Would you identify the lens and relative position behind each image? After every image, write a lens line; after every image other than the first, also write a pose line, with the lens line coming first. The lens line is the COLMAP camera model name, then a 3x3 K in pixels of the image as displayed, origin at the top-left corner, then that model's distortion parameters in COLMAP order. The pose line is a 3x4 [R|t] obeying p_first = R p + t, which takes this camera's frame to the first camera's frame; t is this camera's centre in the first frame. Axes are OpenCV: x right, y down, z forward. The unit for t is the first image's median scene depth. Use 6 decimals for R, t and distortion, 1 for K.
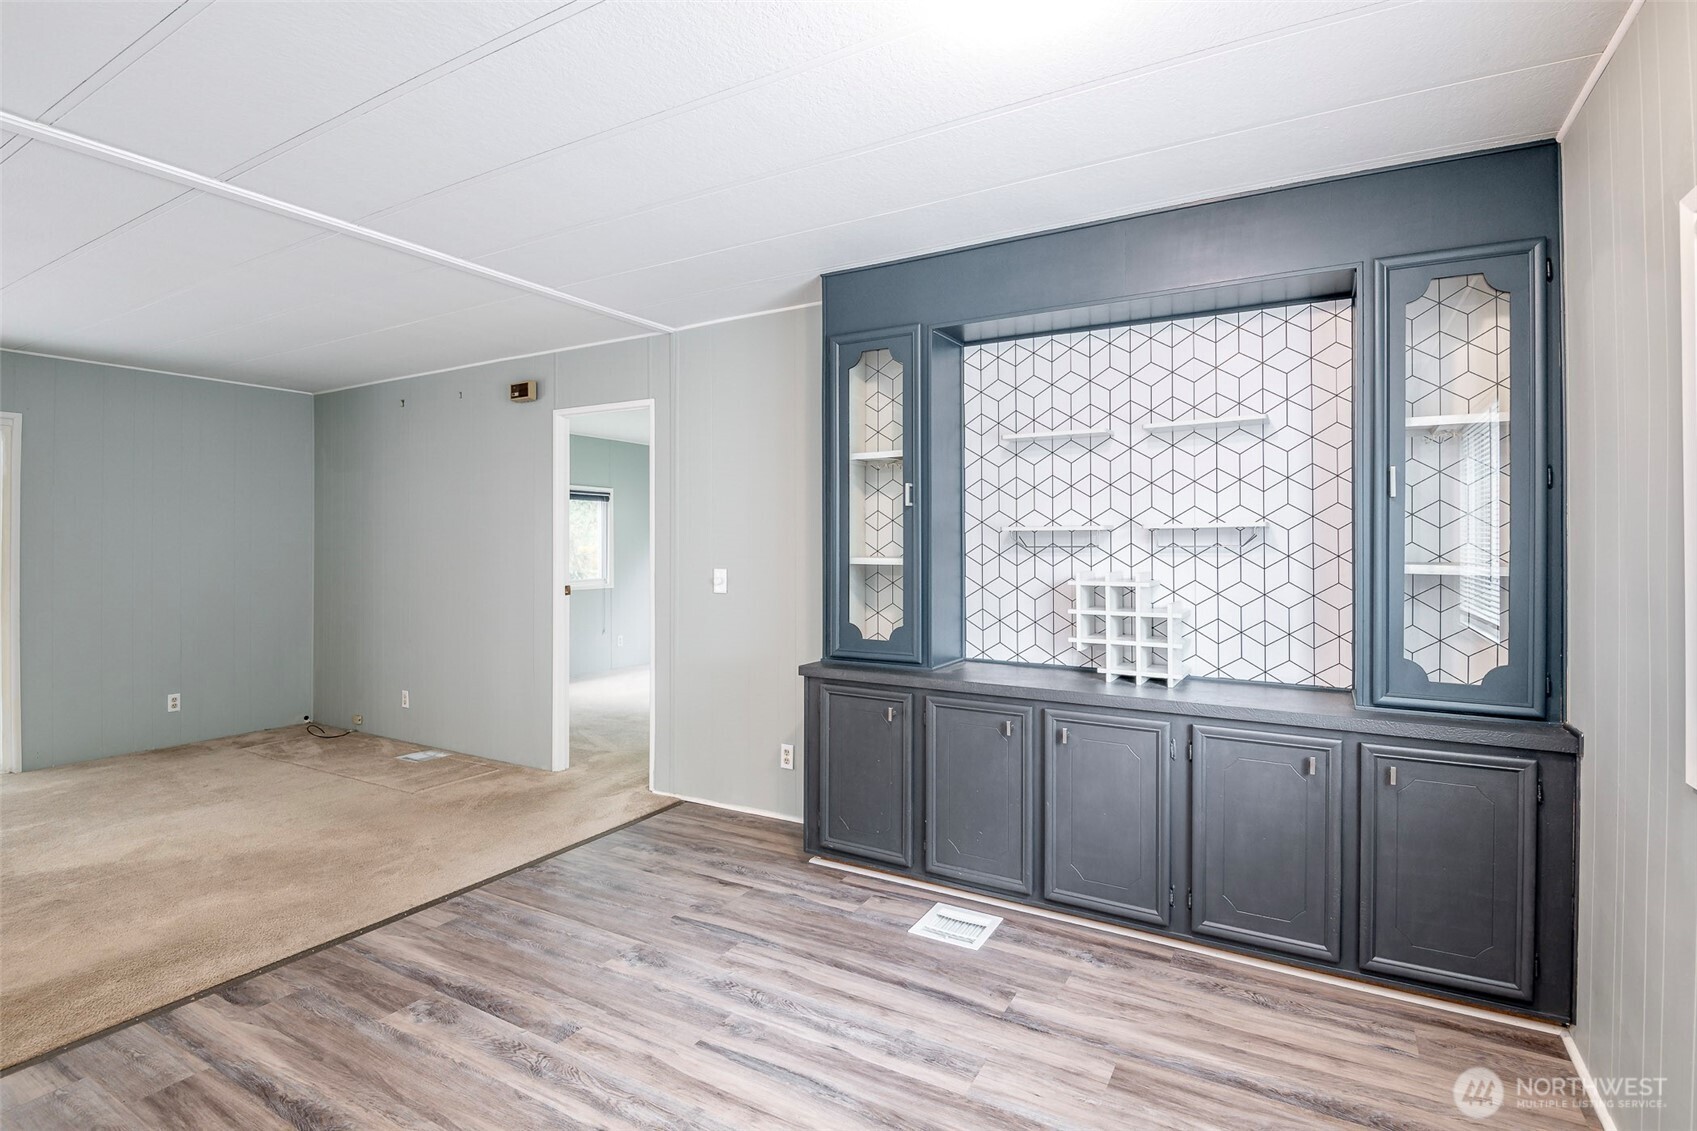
lens RADIAL K [[797.8, 0, 858.1], [0, 797.8, 542.0], [0, 0, 1]] dist [-0.000741, -0.013609]
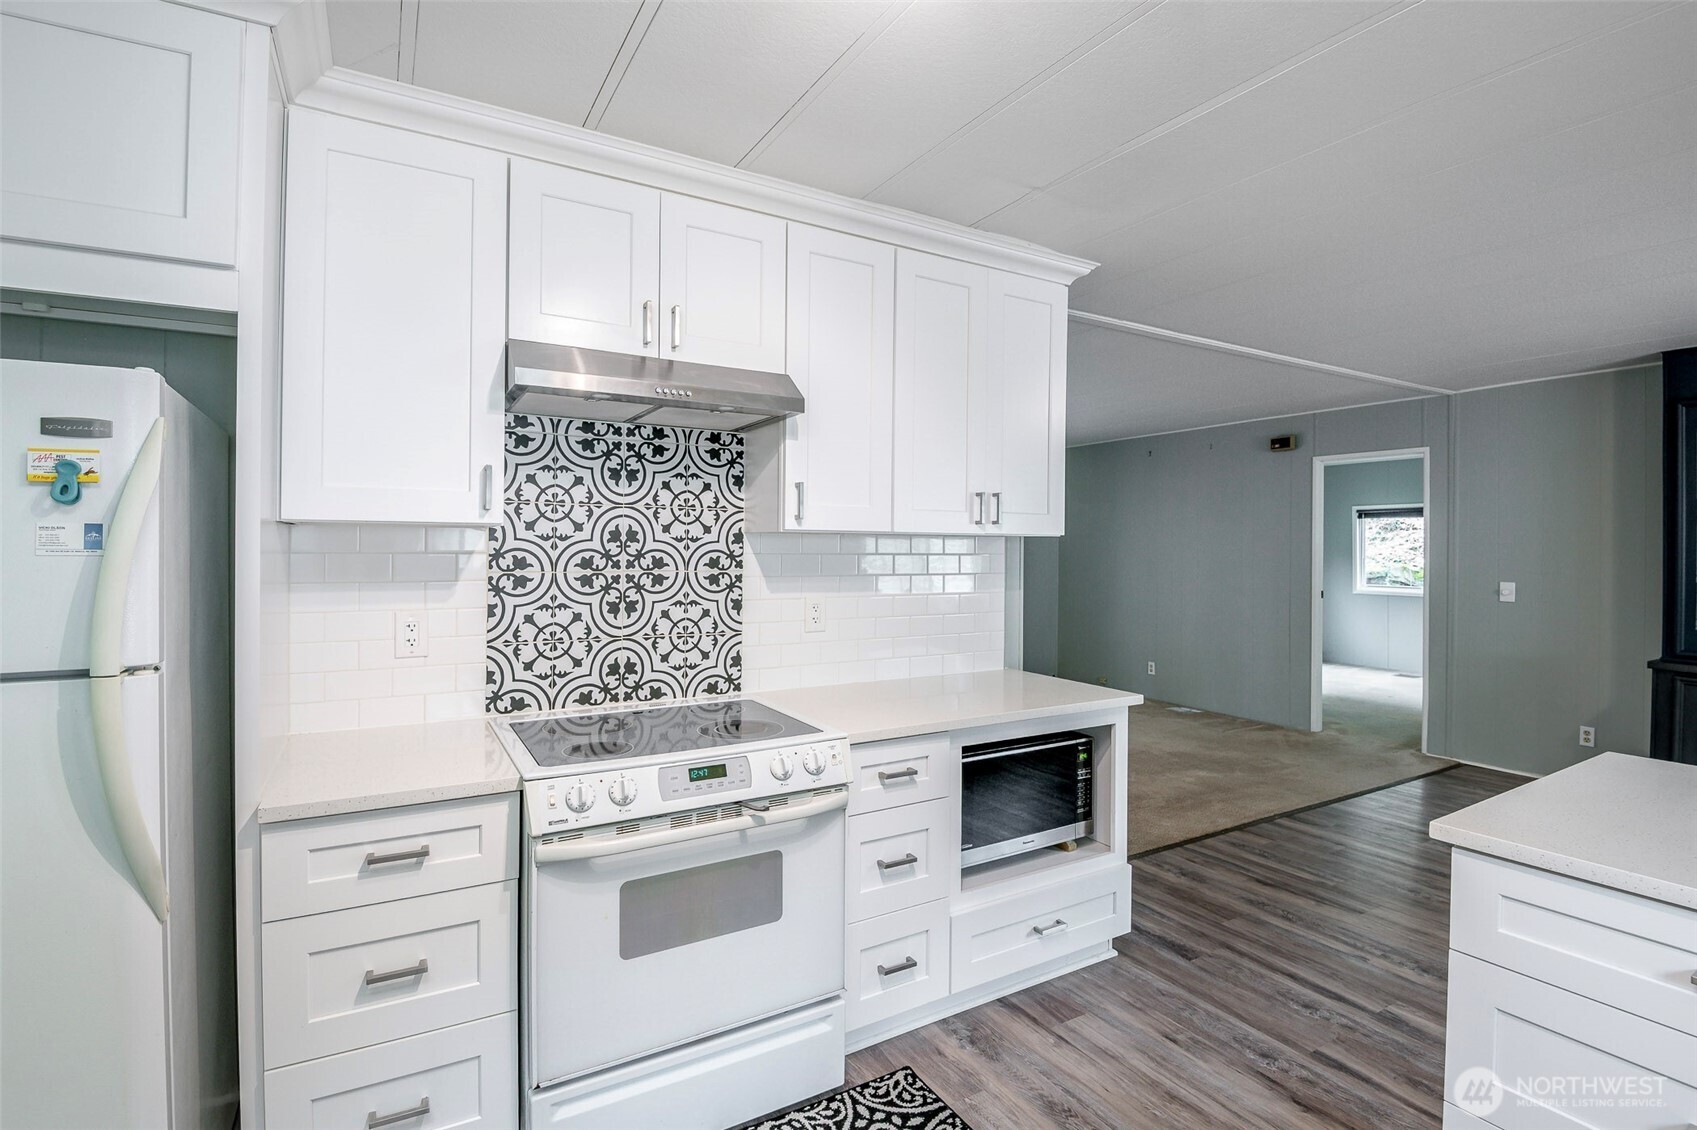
lens RADIAL K [[790.9, 0, 835.2], [0, 790.9, 550.4], [0, 0, 1]] dist [0.019937, -0.026870]
pose [[0.859314, 0.007706, -0.511390, -0.634972], [-0.003840, 0.999956, 0.008615, -0.033305], [0.511434, -0.005440, 0.859305, -0.862558]]
